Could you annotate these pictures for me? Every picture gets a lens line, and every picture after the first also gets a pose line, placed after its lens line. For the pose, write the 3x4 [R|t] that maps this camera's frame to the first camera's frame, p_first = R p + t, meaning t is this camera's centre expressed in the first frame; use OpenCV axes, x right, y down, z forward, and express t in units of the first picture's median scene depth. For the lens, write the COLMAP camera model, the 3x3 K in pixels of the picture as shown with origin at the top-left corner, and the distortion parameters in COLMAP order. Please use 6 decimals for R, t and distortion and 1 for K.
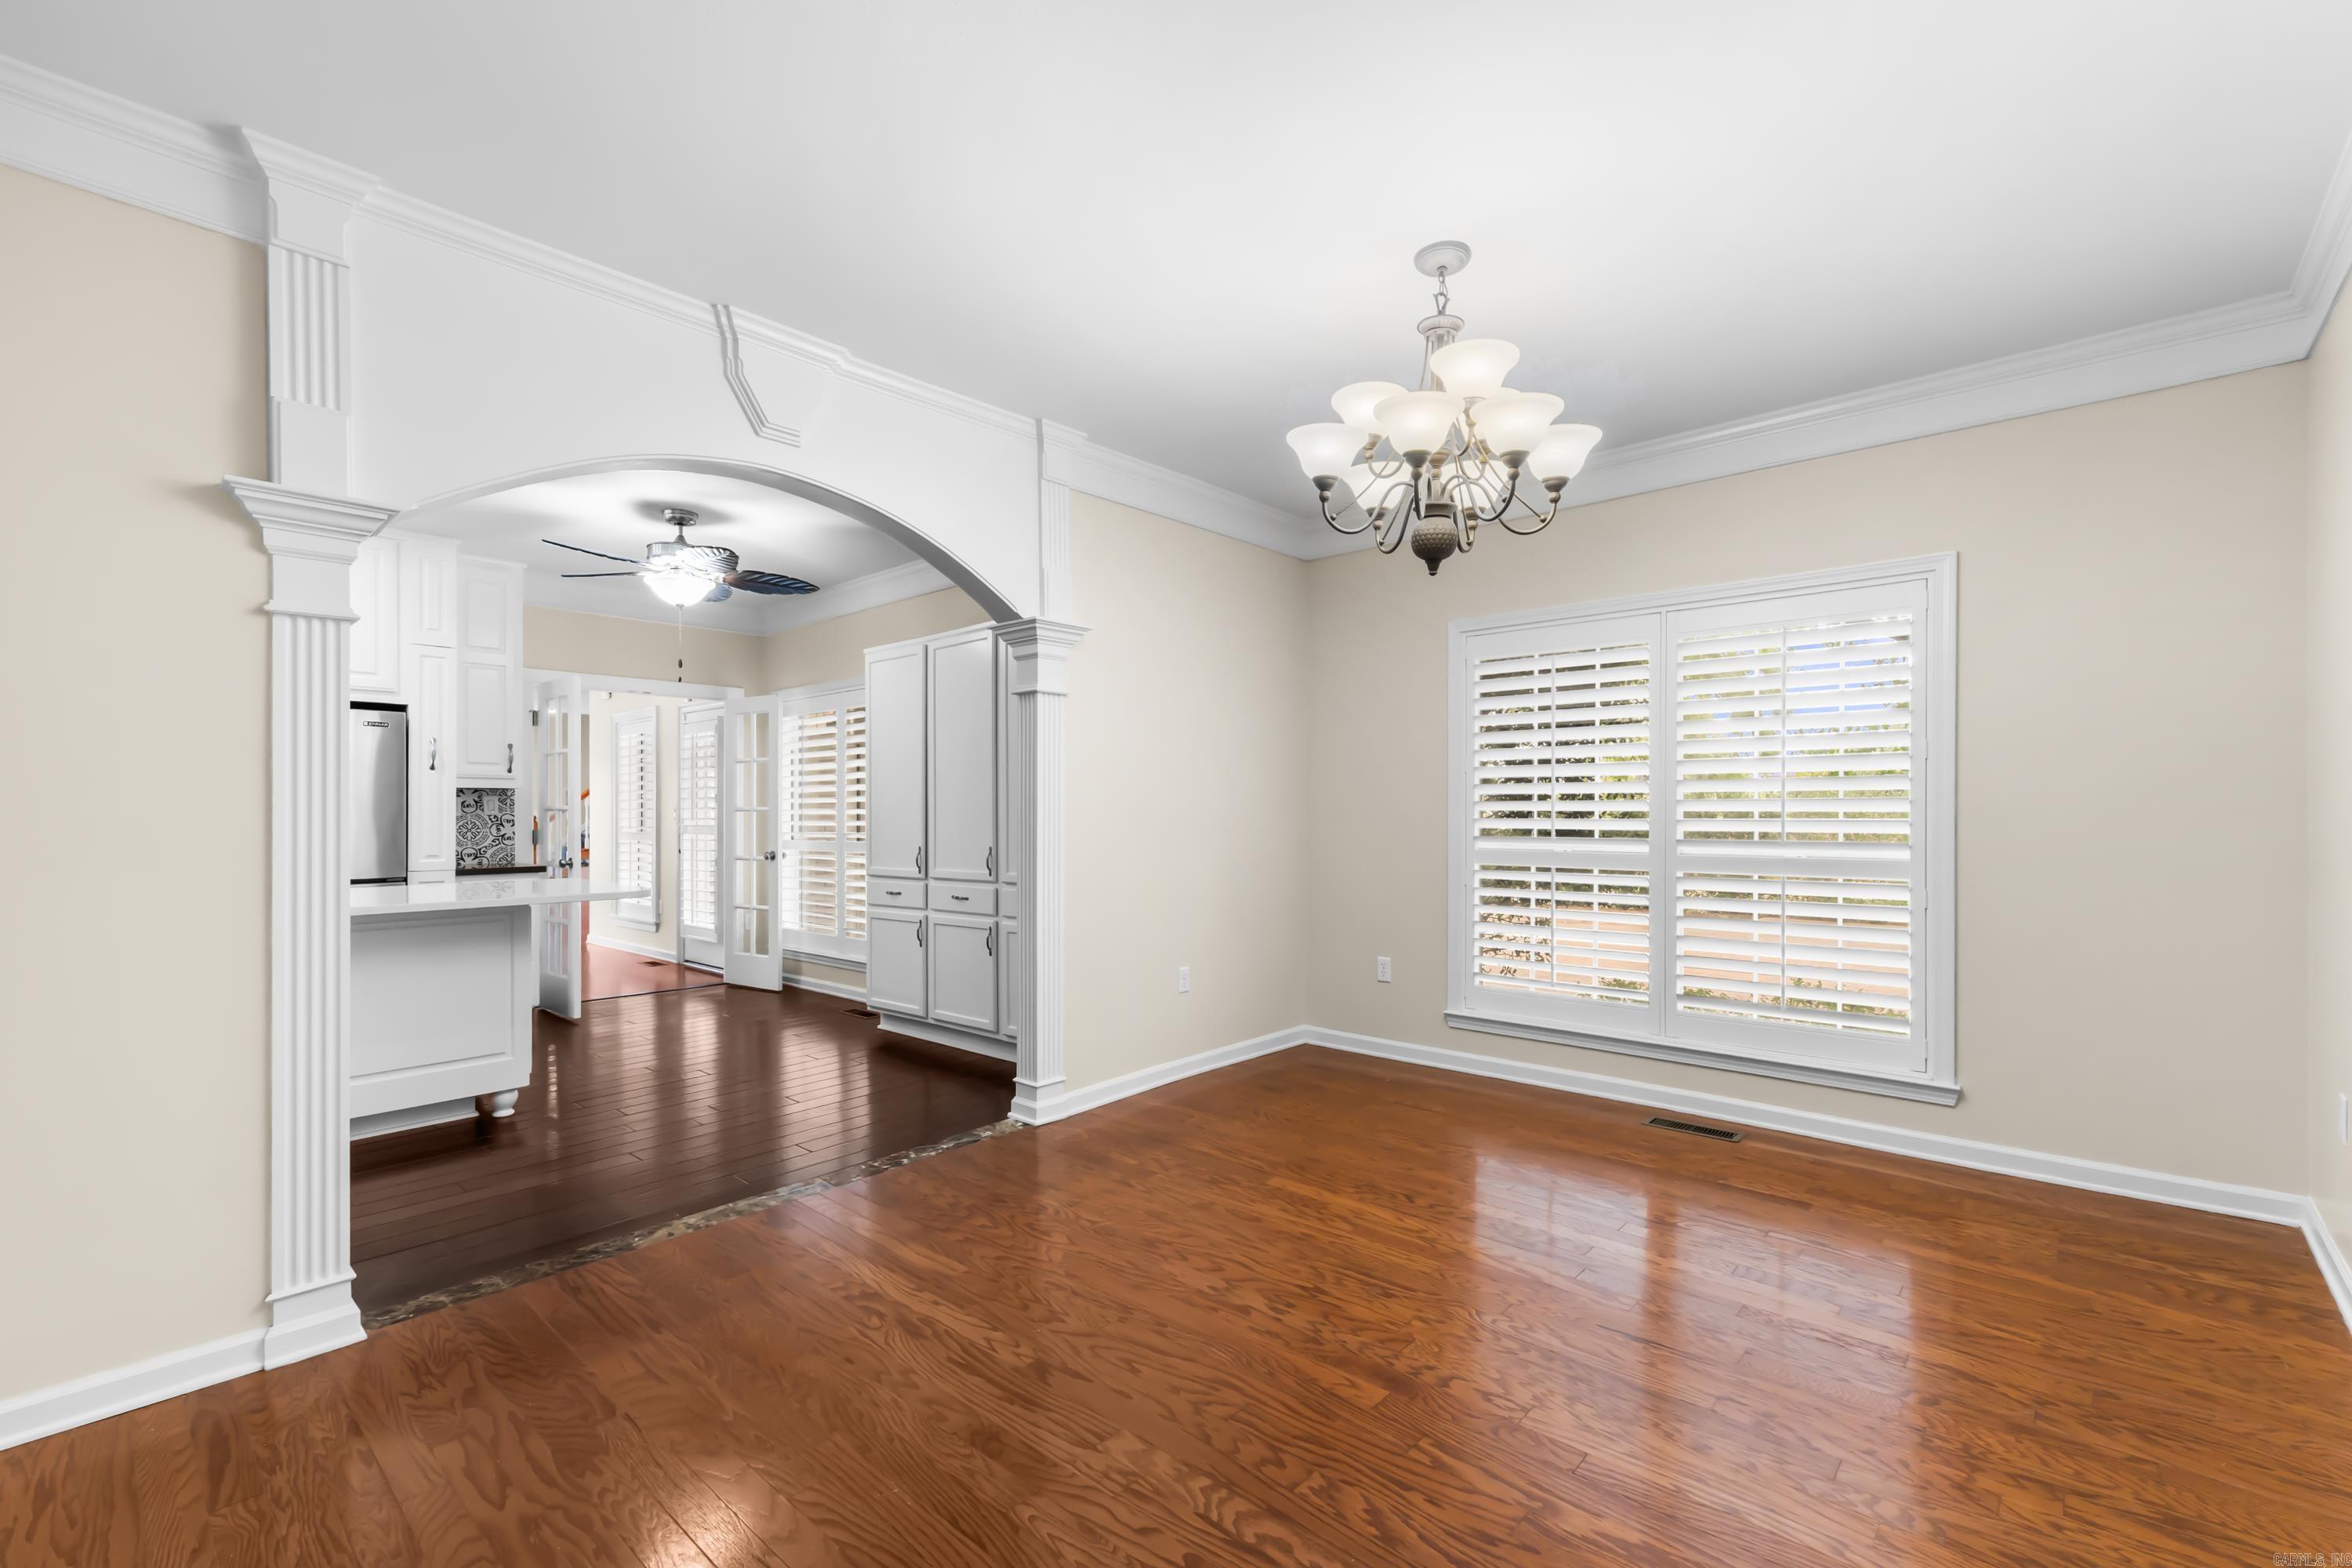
lens RADIAL K [[1001.4, 0, 1184.4], [0, 1001.4, 792.1], [0, 0, 1]] dist [-0.002614, -0.000113]
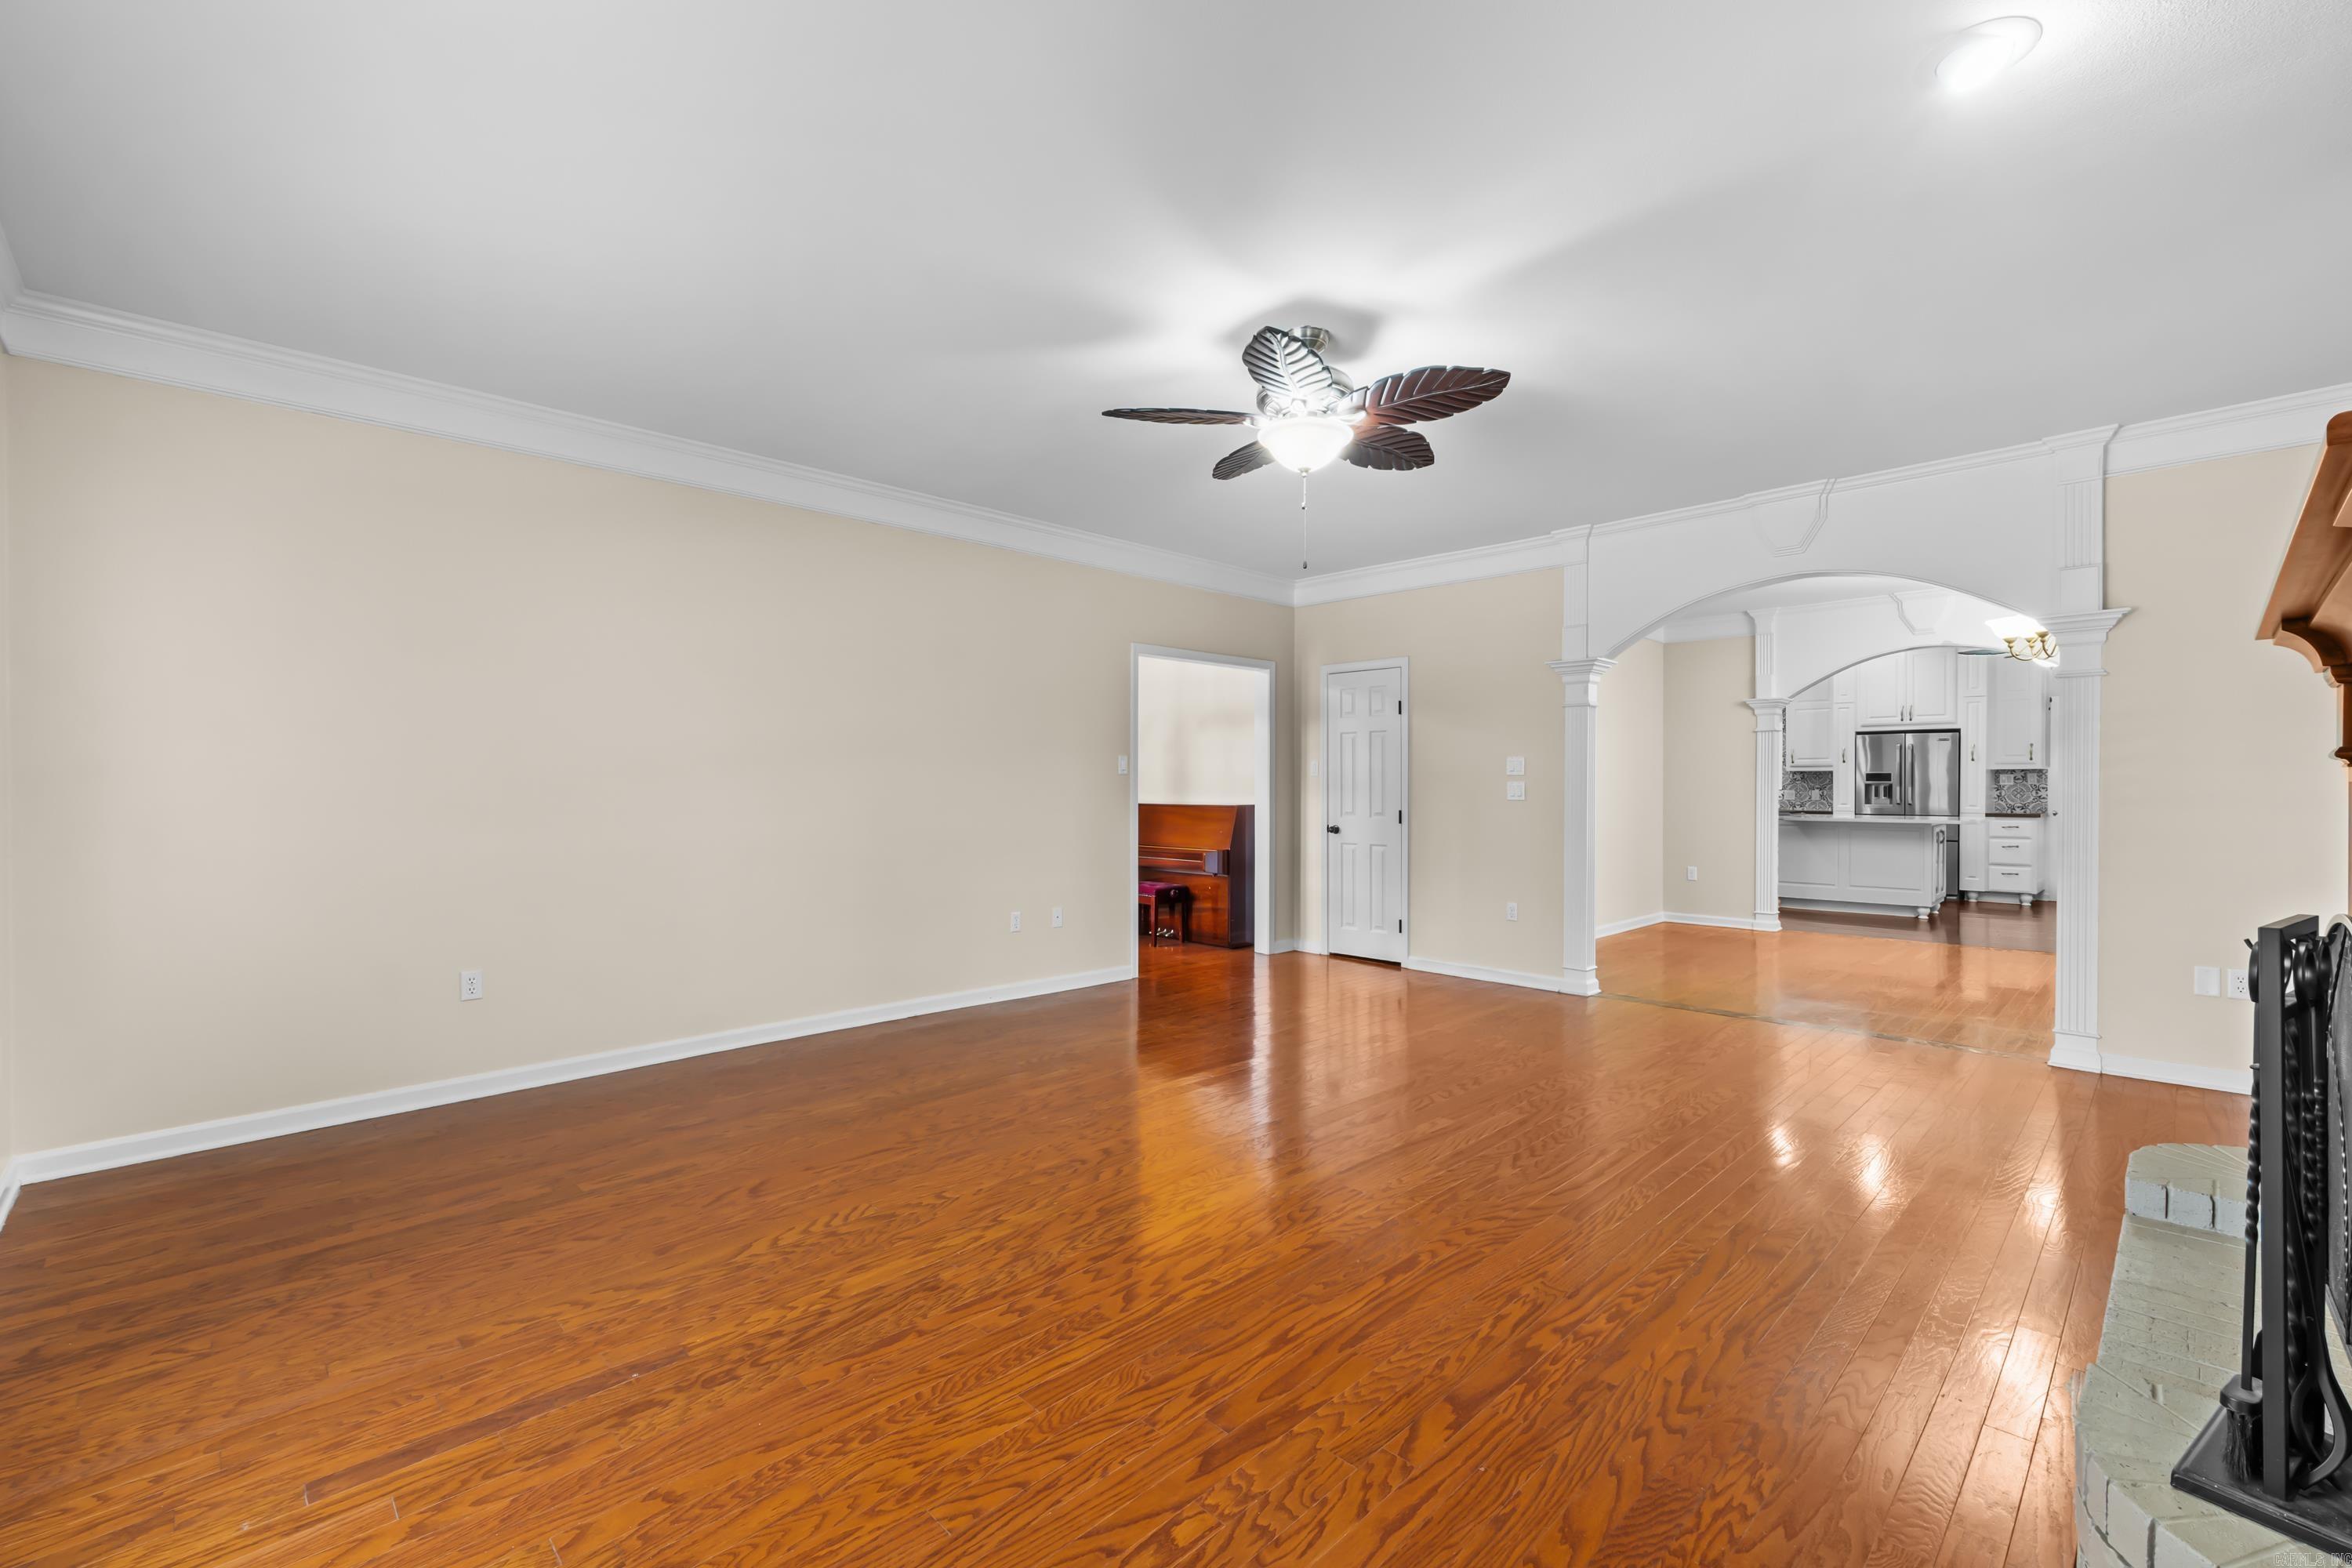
lens RADIAL K [[1001.4, 0, 1180.6], [0, 1001.4, 787.1], [0, 0, 1]] dist [-0.002614, -0.000113]
pose [[-0.067151, 0.003206, -0.997738, 2.233645], [0.019728, 0.999804, 0.001884, -0.009647], [0.997548, -0.019556, -0.067201, -0.700263]]
